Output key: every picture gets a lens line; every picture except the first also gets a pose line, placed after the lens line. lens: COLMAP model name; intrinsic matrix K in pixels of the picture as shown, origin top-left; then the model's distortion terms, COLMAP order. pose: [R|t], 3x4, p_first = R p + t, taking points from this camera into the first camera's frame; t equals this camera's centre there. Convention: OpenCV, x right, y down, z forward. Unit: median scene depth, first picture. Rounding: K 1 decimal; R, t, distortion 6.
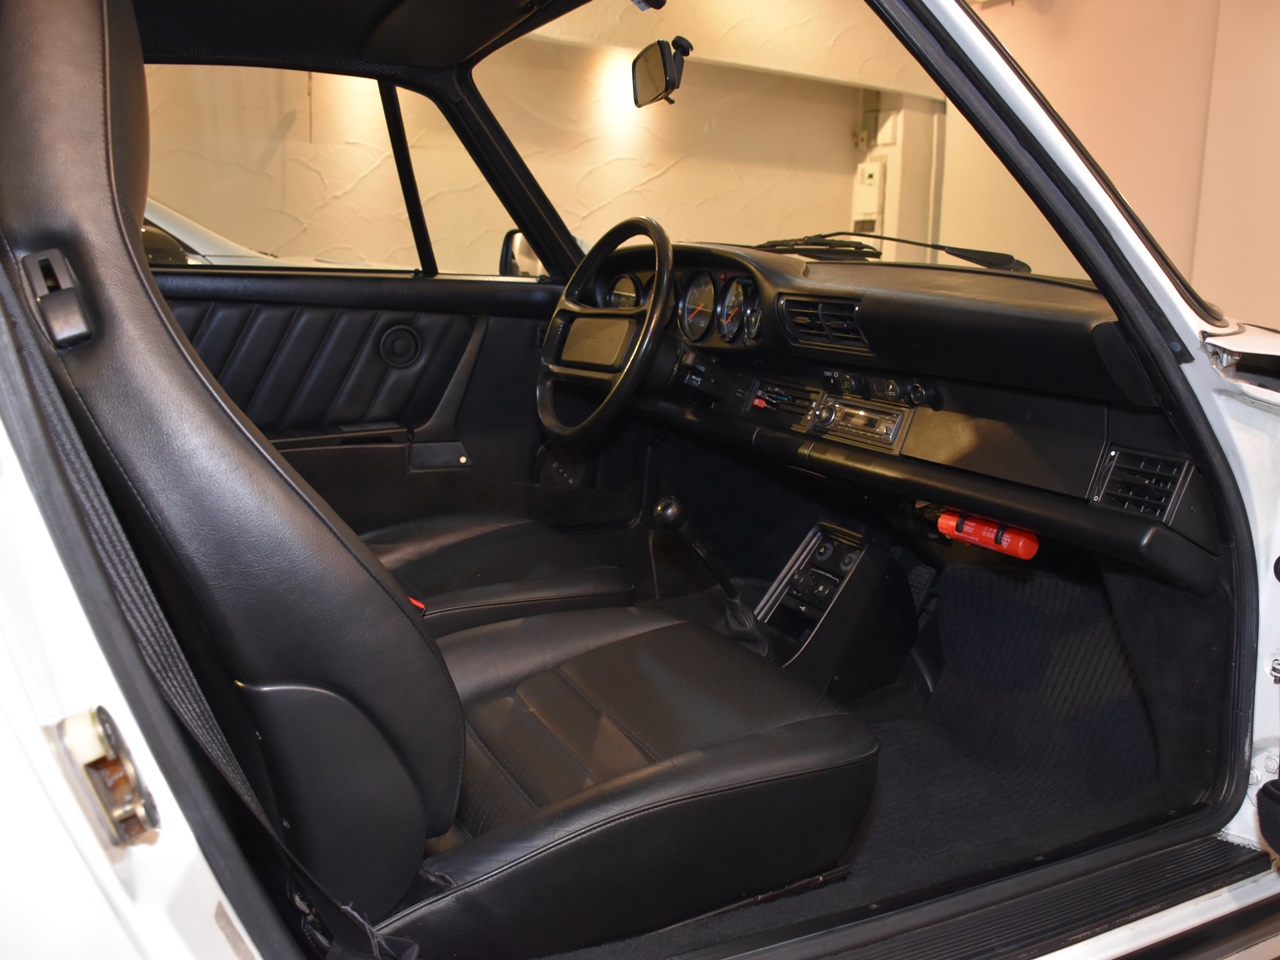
lens RADIAL K [[1000.1, 0, 640.0], [0, 1000.1, 480.0], [0, 0, 1]] dist [-0.144017, 0.003856]
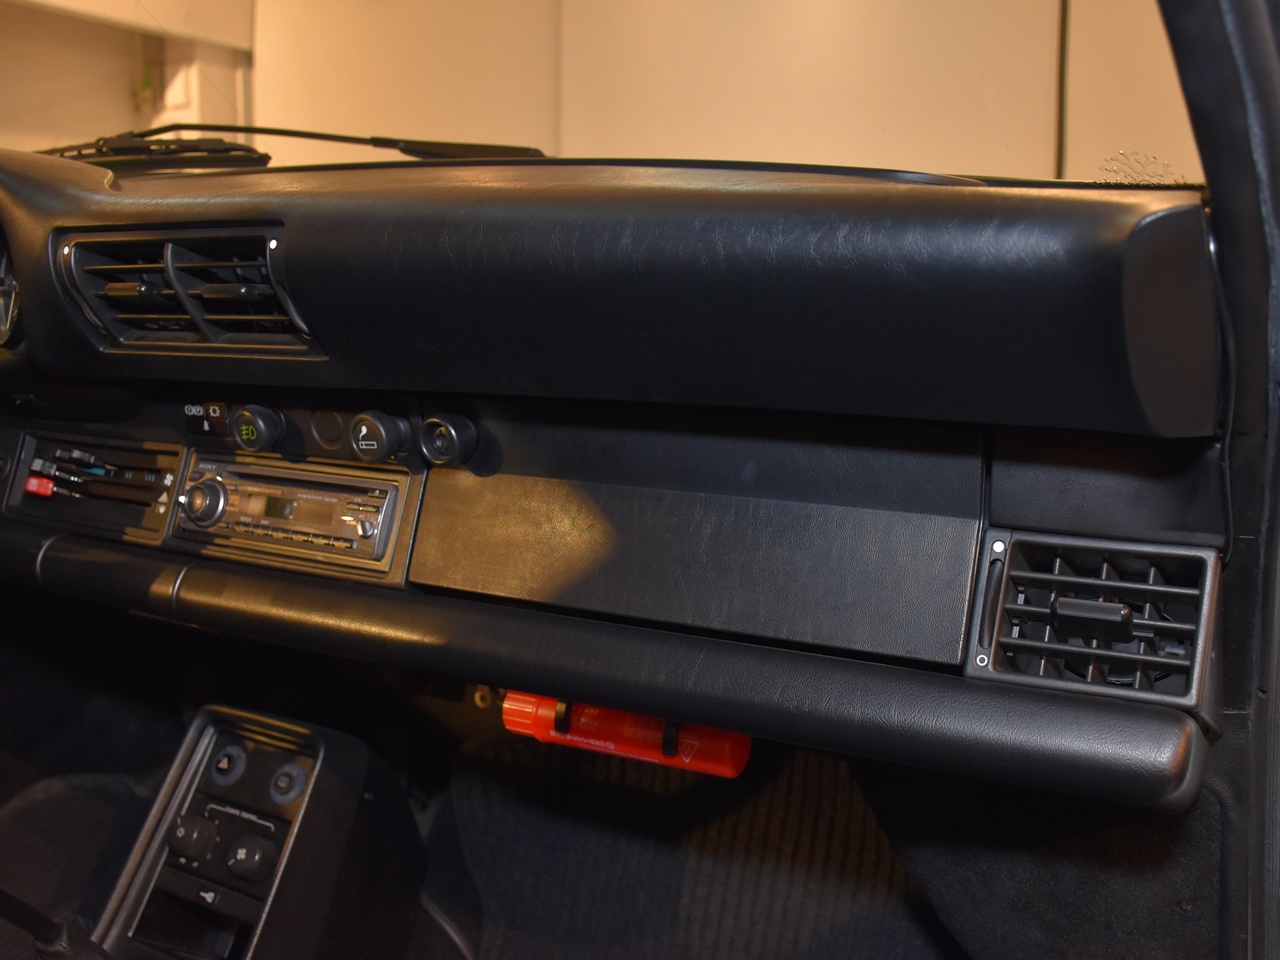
lens RADIAL K [[1079.5, 0, 645.7], [0, 1079.5, 518.9], [0, 0, 1]] dist [-0.121904, 0.048147]
pose [[0.796867, -0.134848, 0.588913, 0.061436], [0.125683, 0.990447, 0.056727, -0.058146], [-0.590937, 0.028812, 0.806203, 0.479211]]
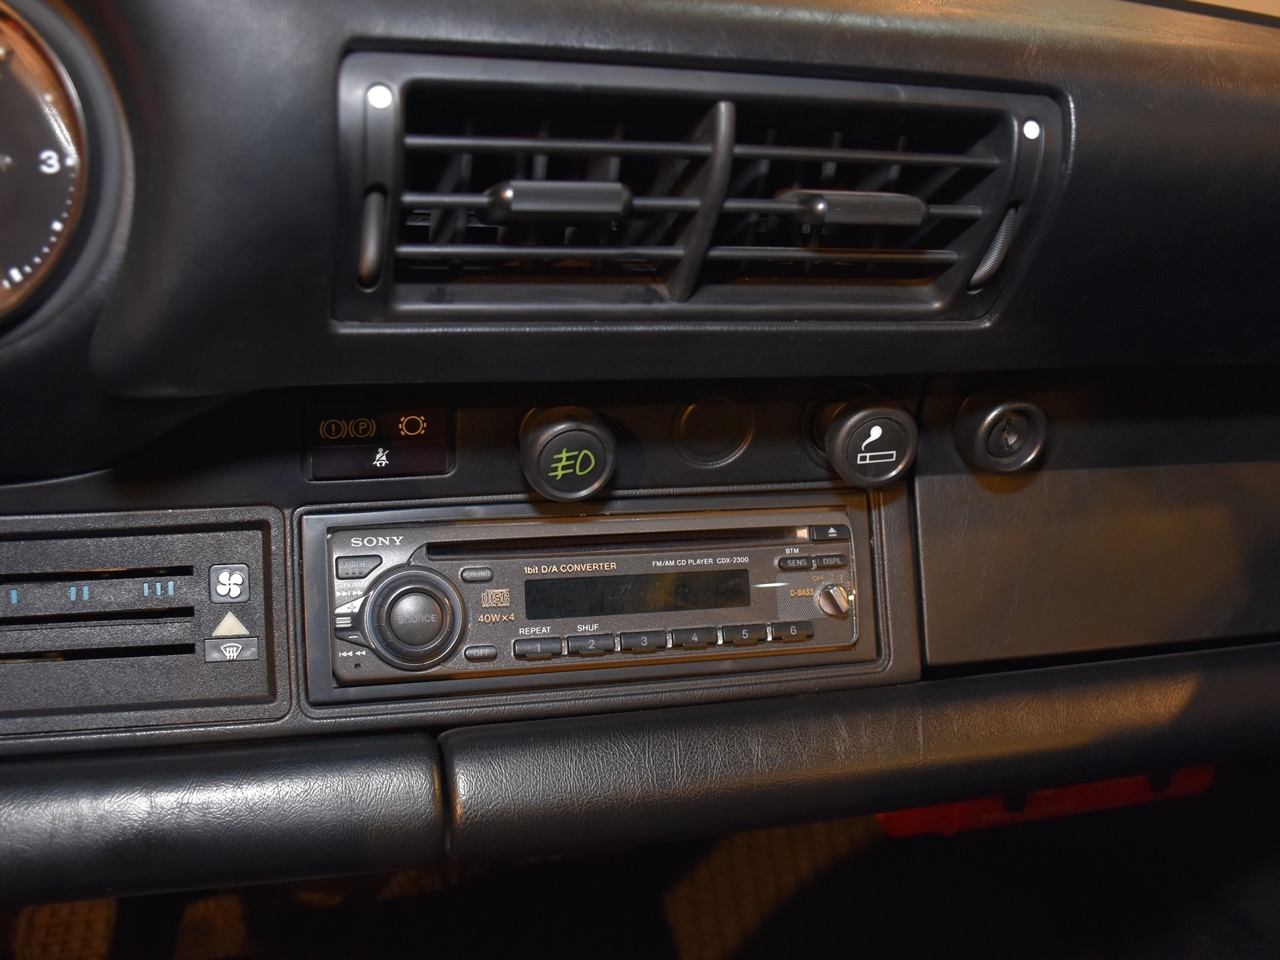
lens RADIAL K [[1419.3, 0, 640.0], [0, 1419.3, 480.0], [0, 0, 1]] dist [-0.106157, -0.028346]
pose [[0.176123, -0.302303, 0.936800, -0.078762], [0.155132, 0.948308, 0.276851, -0.165159], [-0.972067, 0.096568, 0.213915, 0.855419]]
